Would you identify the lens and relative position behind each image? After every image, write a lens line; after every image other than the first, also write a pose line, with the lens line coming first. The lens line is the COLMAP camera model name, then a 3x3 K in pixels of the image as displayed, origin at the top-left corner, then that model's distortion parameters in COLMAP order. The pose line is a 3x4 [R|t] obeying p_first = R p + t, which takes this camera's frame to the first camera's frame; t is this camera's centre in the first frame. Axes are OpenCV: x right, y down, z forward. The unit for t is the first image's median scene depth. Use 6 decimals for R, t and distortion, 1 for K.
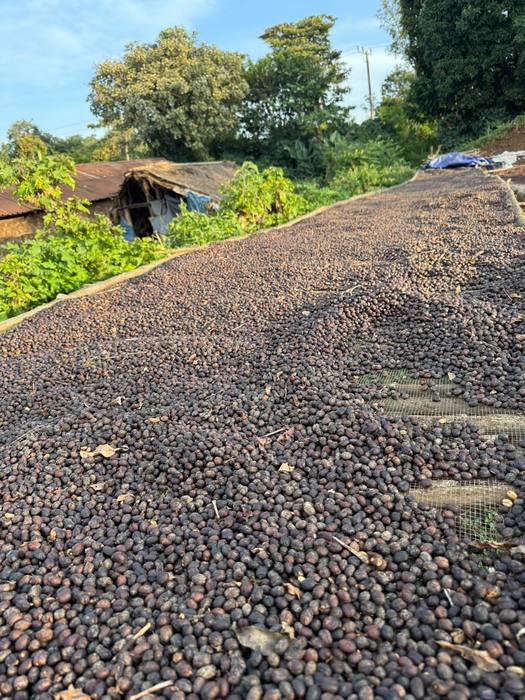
lens RADIAL K [[500.1, 0, 257.5], [0, 500.1, 353.2], [0, 0, 1]] dist [0.051005, -0.069628]
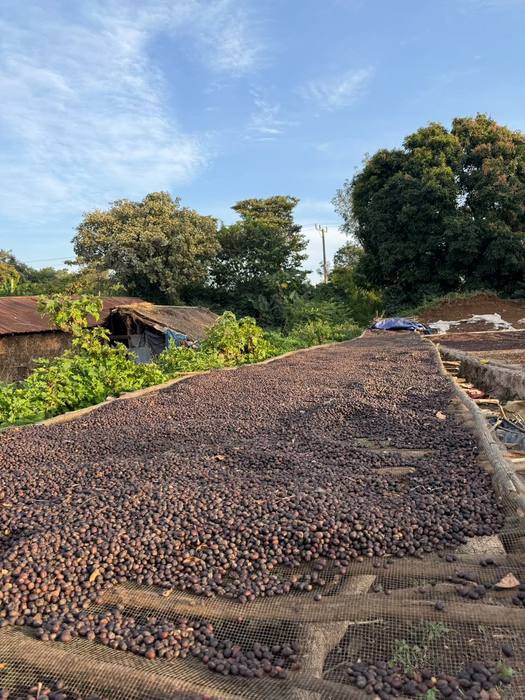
lens RADIAL K [[483.4, 0, 261.9], [0, 483.4, 371.8], [0, 0, 1]] dist [0.050677, -0.058045]
pose [[0.992701, 0.080257, 0.090017, -0.347098], [-0.056778, 0.969537, -0.238272, 0.328592], [-0.106398, 0.231422, 0.967018, -0.967746]]
